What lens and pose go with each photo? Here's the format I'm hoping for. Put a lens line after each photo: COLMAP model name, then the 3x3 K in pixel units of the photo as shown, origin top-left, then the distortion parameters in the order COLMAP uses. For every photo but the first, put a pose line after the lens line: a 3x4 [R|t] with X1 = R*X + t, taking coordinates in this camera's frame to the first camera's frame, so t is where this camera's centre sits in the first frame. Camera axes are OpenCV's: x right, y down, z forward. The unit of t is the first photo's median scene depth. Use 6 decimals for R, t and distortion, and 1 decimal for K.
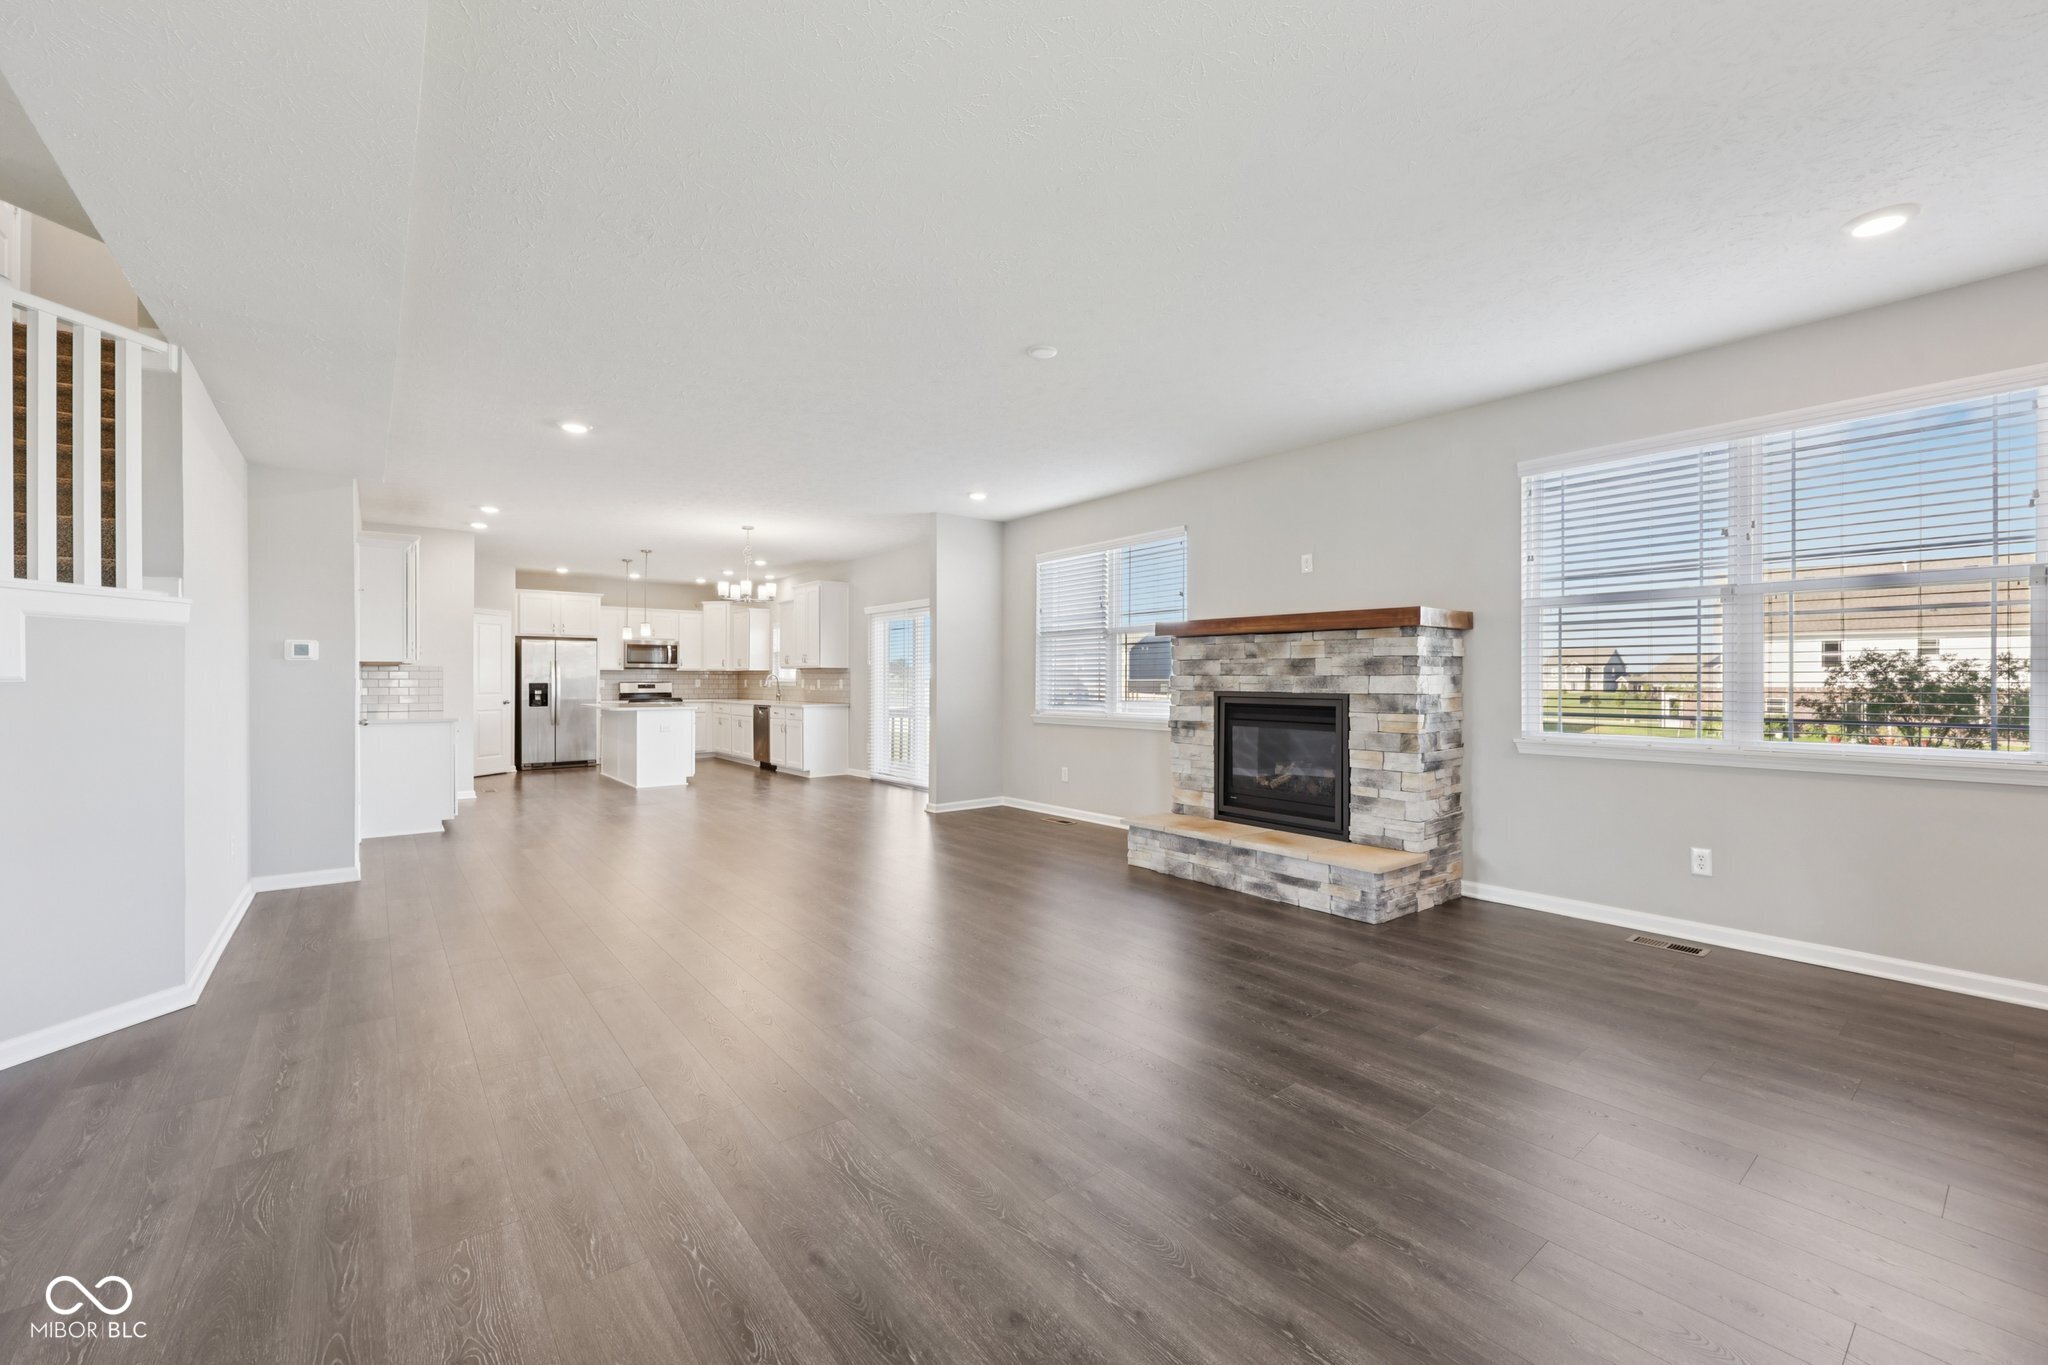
lens RADIAL K [[838.3, 0, 1040.1], [0, 838.3, 682.3], [0, 0, 1]] dist [0.001419, 0.000160]
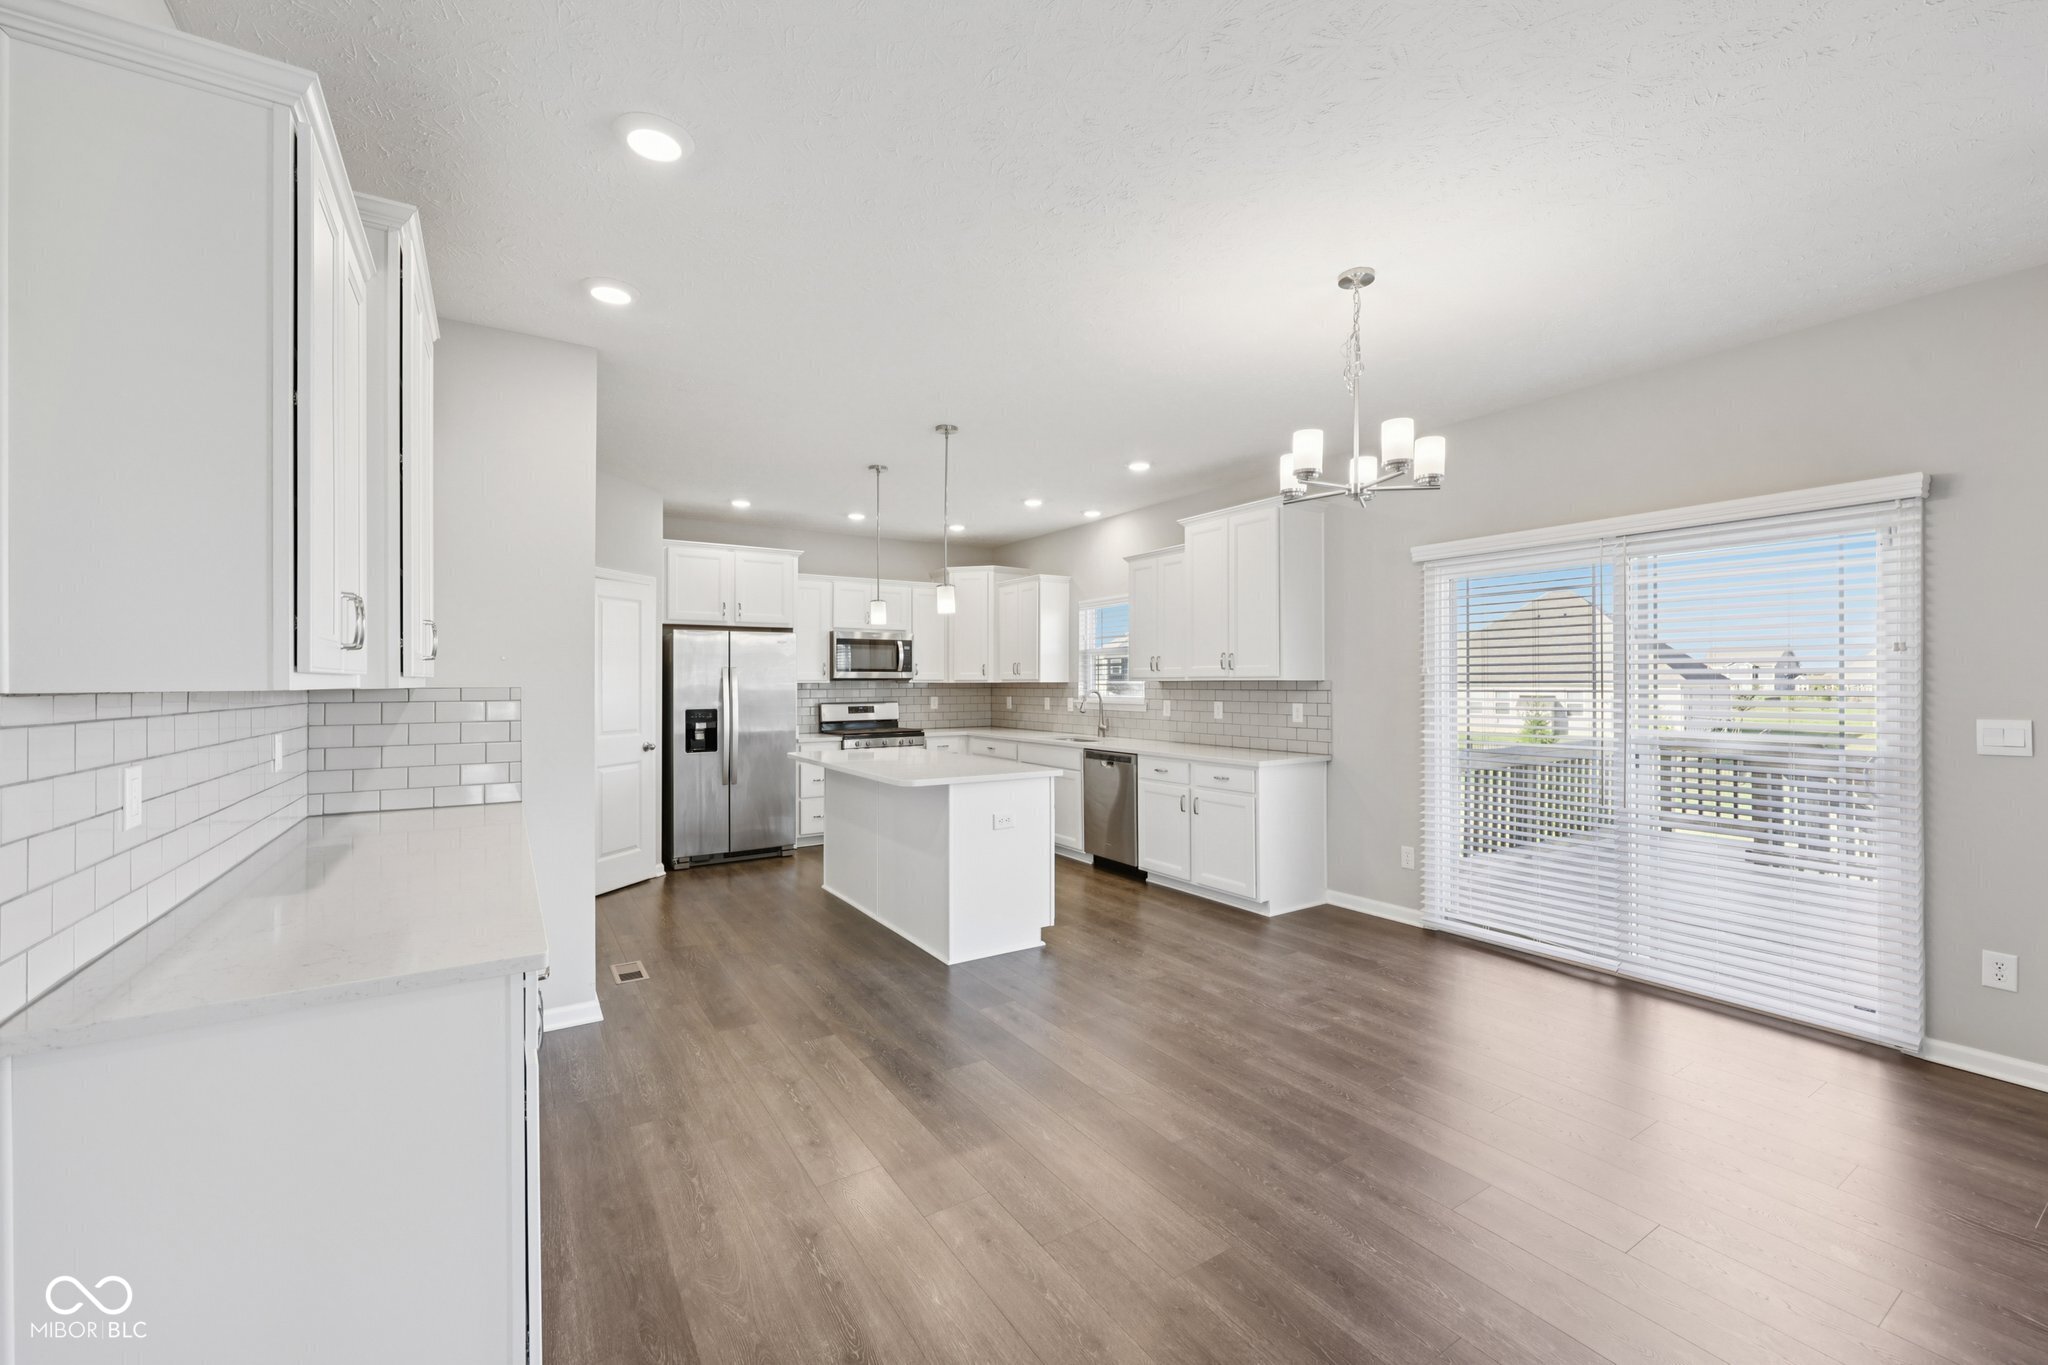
lens RADIAL K [[830.8, 0, 1030.9], [0, 830.8, 677.6], [0, 0, 1]] dist [-0.000474, -0.000104]
pose [[0.994951, -0.004234, -0.100277, -0.684314], [0.003495, 0.999965, -0.007545, -0.031078], [0.100305, 0.007156, 0.994931, 0.999854]]
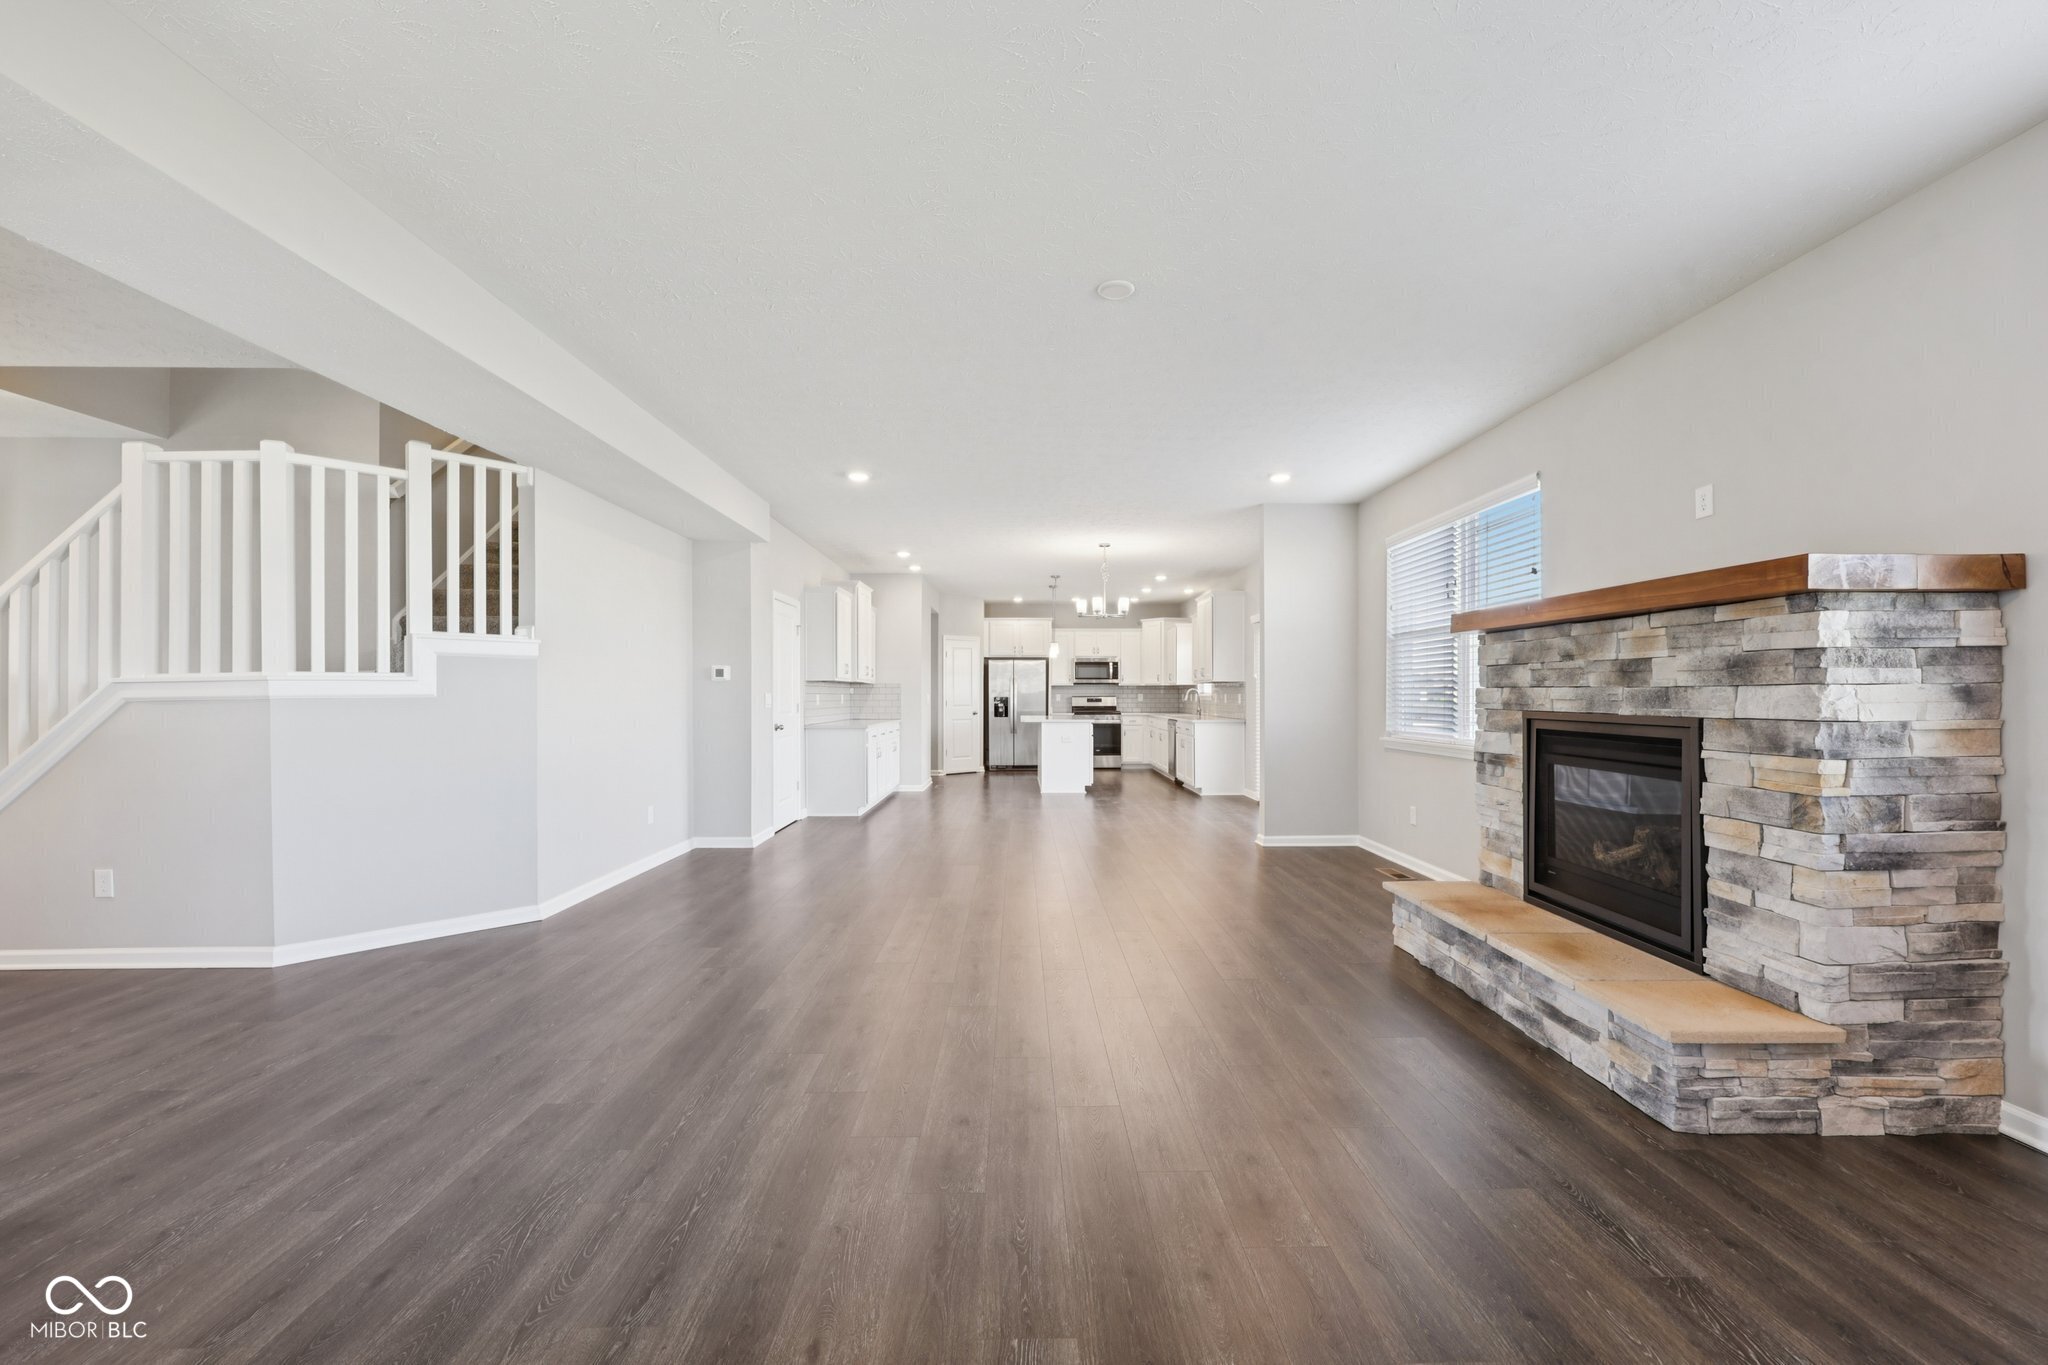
lens RADIAL K [[833.6, 0, 1024.9], [0, 833.6, 692.5], [0, 0, 1]] dist [0.000575, 0.000090]
pose [[0.784940, -0.002434, -0.619567, 0.307431], [-0.000442, 0.999990, -0.004490, -0.000844], [0.619572, 0.003798, 0.784931, 0.224674]]
